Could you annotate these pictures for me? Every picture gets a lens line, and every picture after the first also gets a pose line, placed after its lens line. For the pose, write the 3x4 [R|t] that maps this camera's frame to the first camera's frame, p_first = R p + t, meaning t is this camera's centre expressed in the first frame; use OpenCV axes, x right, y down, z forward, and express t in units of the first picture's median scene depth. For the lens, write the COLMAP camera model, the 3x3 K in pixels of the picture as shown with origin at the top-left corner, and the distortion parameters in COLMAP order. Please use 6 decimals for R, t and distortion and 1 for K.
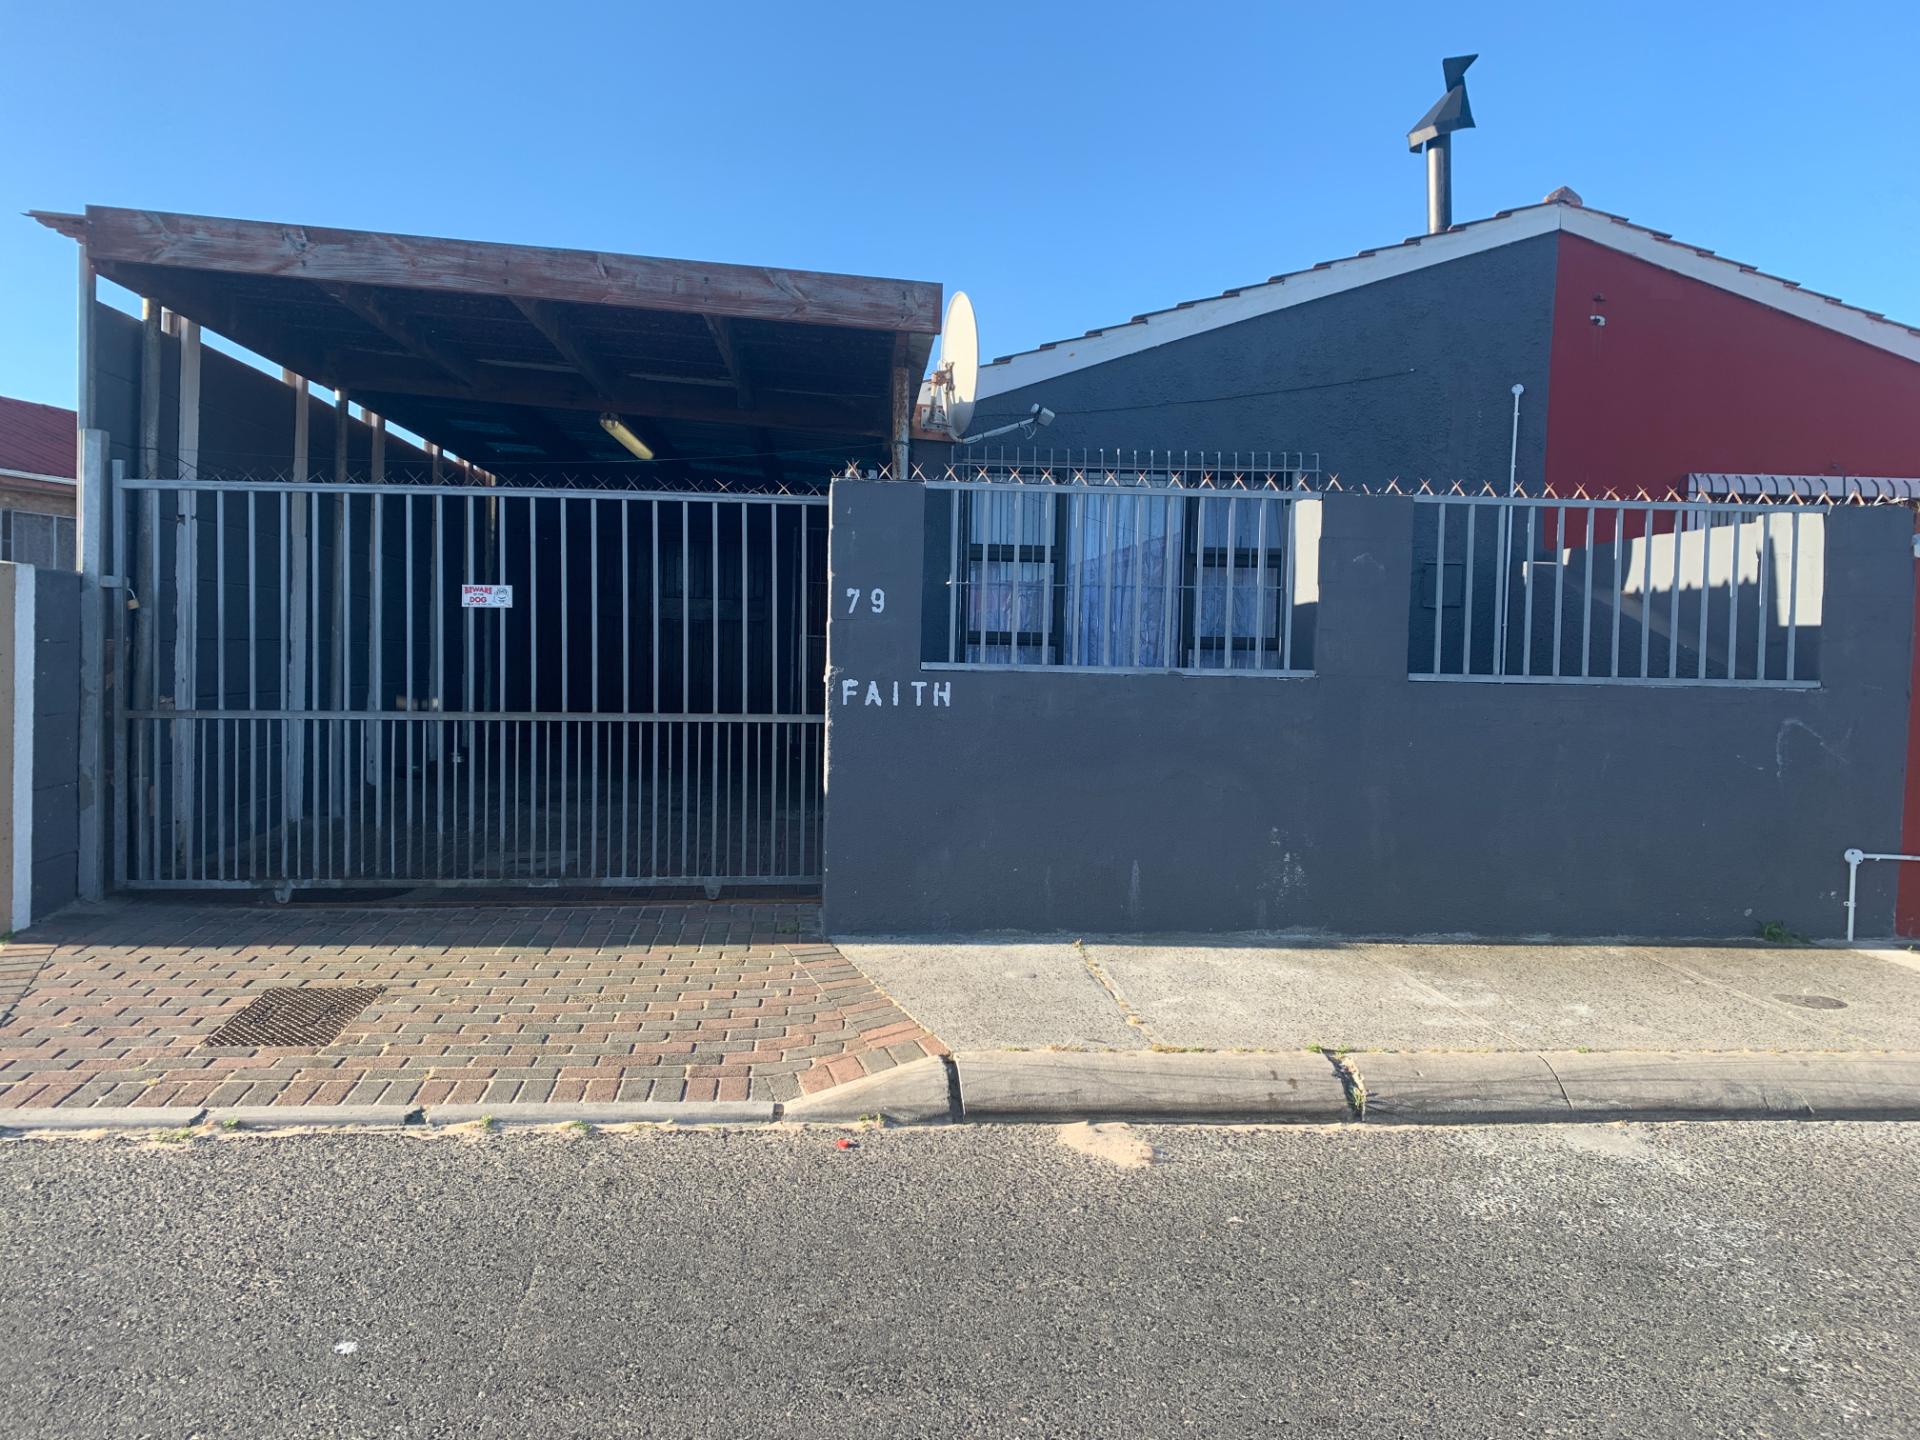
lens RADIAL K [[1464.8, 0, 955.2], [0, 1464.8, 745.3], [0, 0, 1]] dist [0.089111, -0.122155]
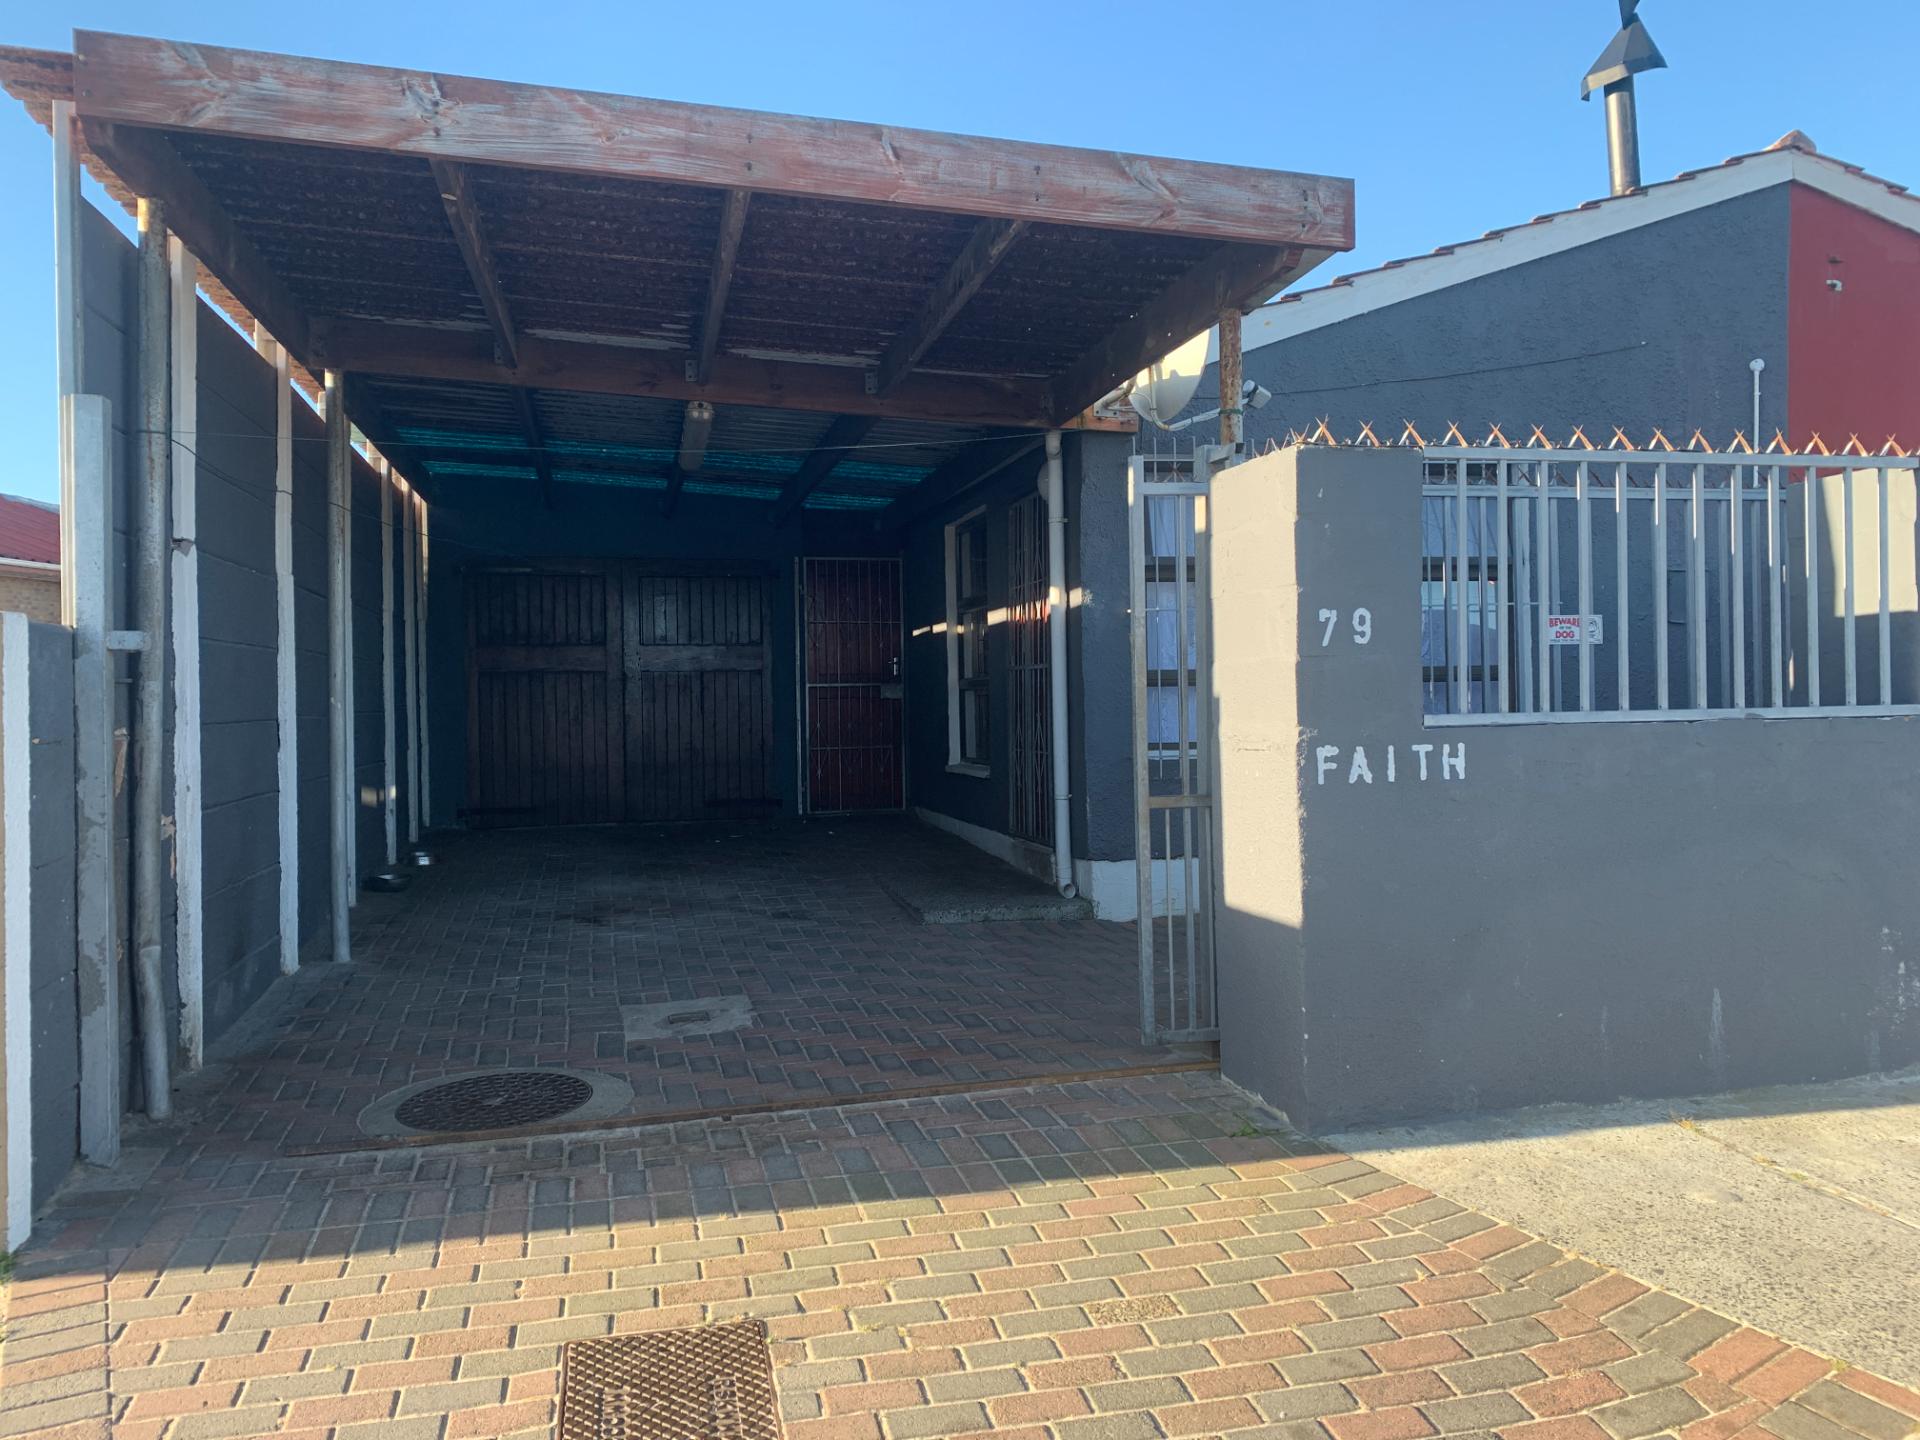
lens RADIAL K [[1595.3, 0, 1113.6], [0, 1595.3, 741.7], [0, 0, 1]] dist [0.084840, -0.102722]
pose [[0.988929, -0.043460, 0.141882, -0.255106], [0.047946, 0.998447, -0.028353, -0.028961], [-0.140429, 0.034842, 0.989478, 0.274730]]
